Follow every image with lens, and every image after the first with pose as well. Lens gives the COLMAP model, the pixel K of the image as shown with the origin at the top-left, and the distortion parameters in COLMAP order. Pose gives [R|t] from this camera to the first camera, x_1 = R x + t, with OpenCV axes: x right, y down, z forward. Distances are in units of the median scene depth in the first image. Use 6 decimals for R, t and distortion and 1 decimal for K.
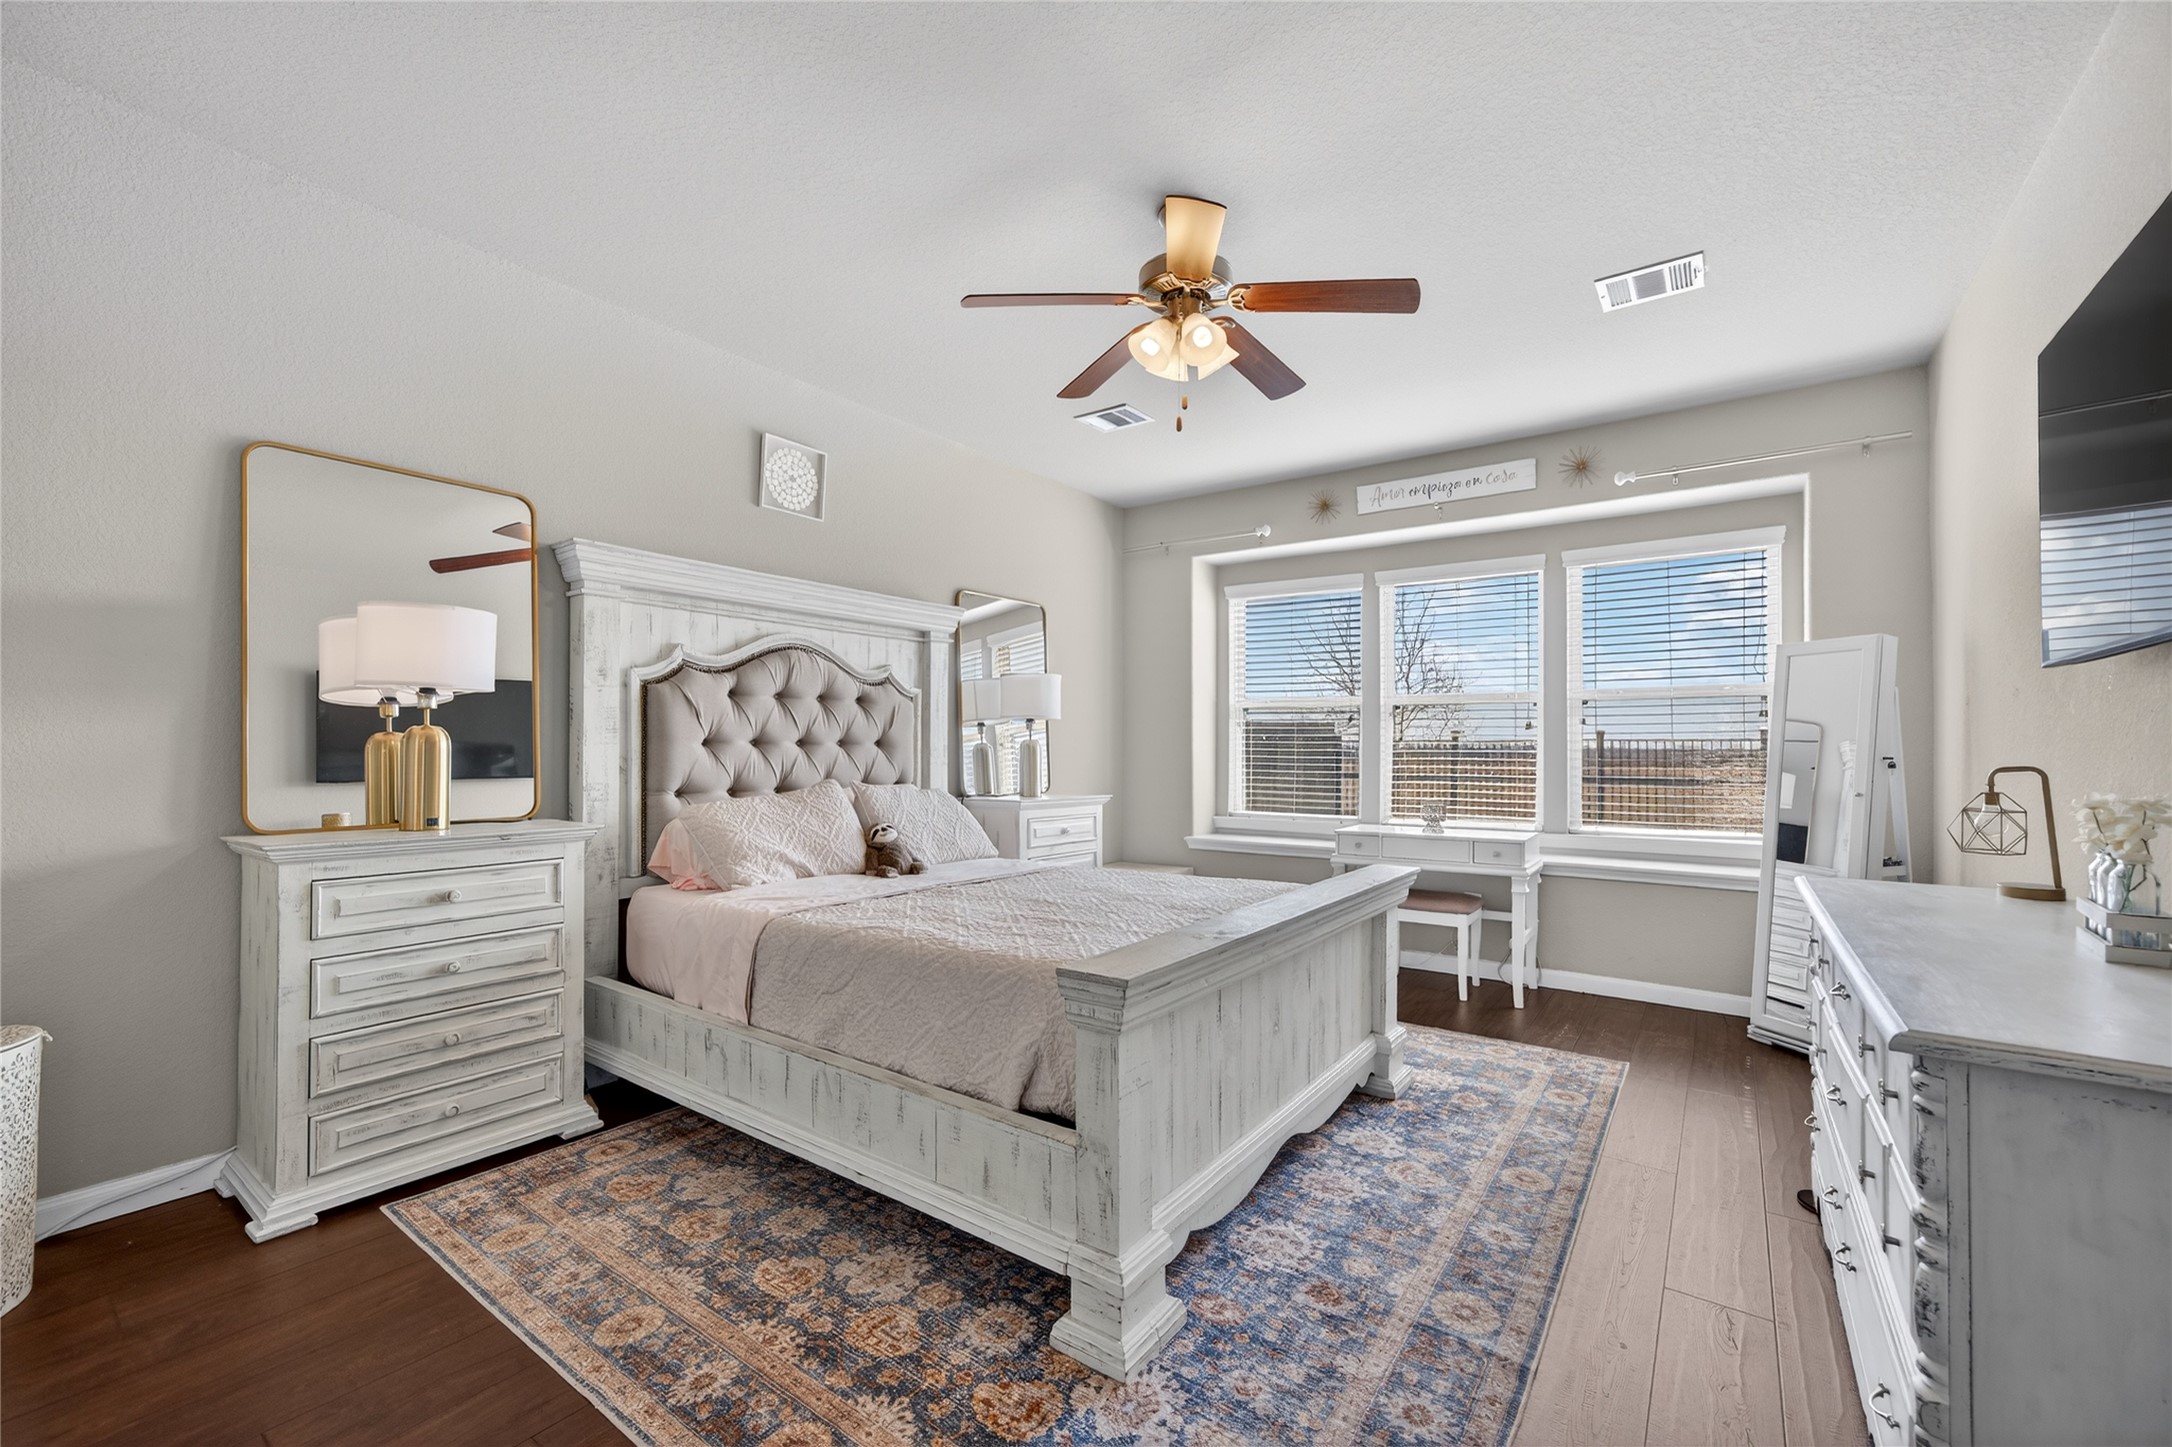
lens RADIAL K [[881.1, 0, 1088.5], [0, 881.1, 733.6], [0, 0, 1]] dist [-0.000108, 0.000214]
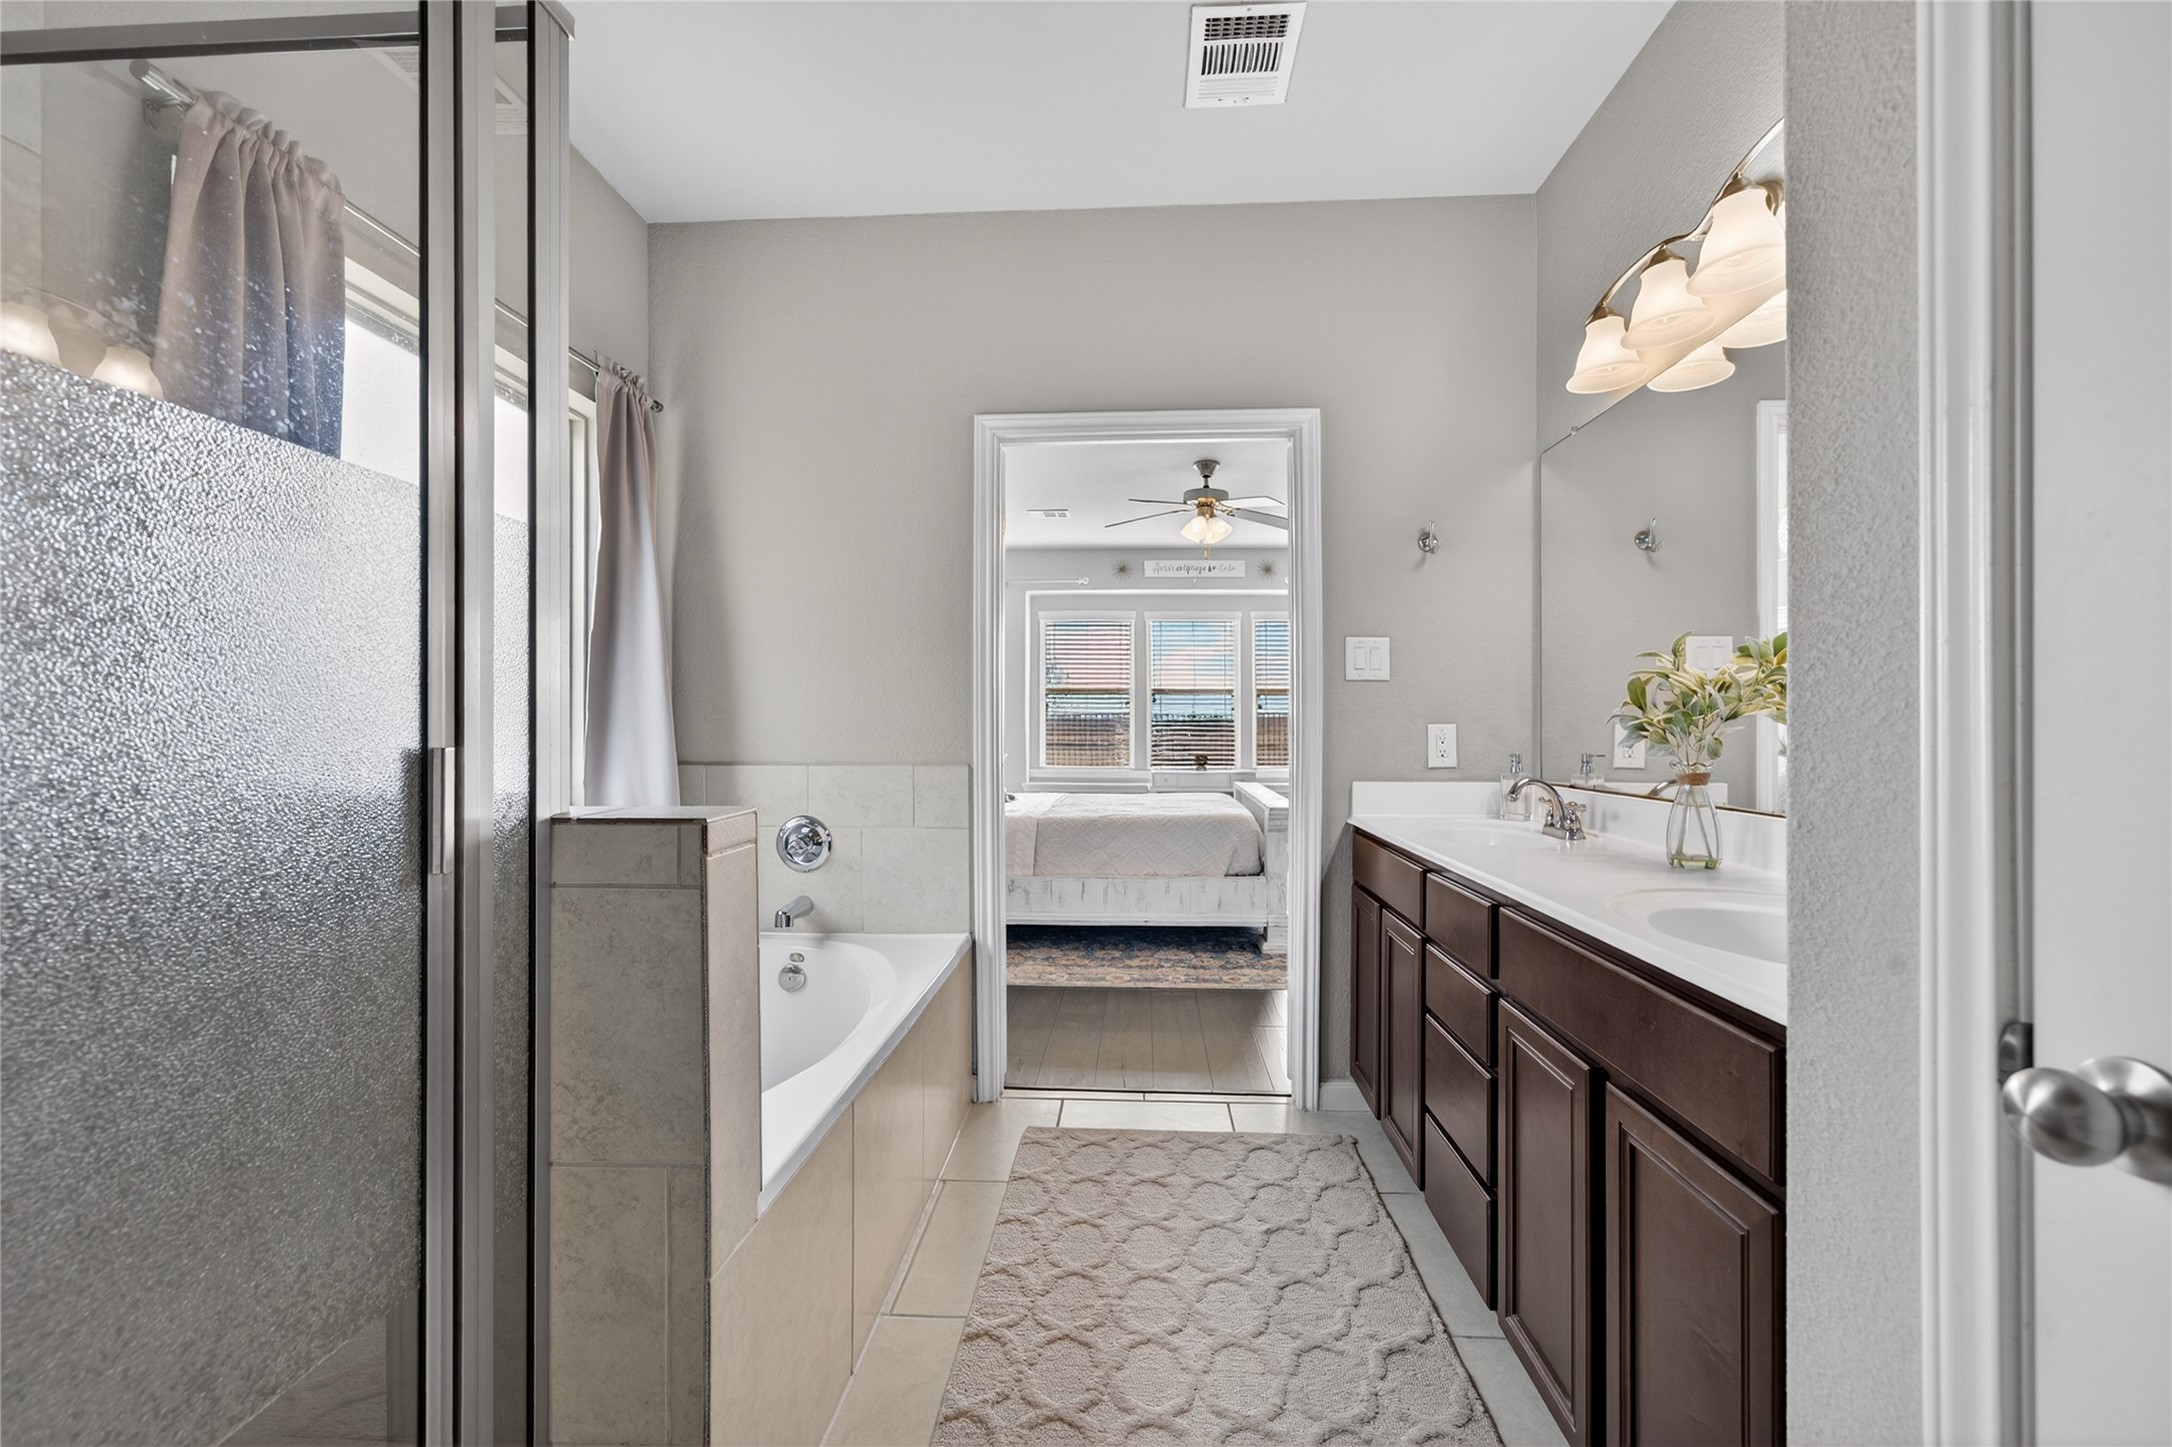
lens RADIAL K [[881.1, 0, 1086.6], [0, 881.1, 718.7], [0, 0, 1]] dist [-0.000108, 0.000214]
pose [[0.850708, -0.009622, 0.525551, -0.666517], [0.000652, 0.999851, 0.017250, -0.017934], [-0.525638, -0.014332, 0.850588, -0.338731]]
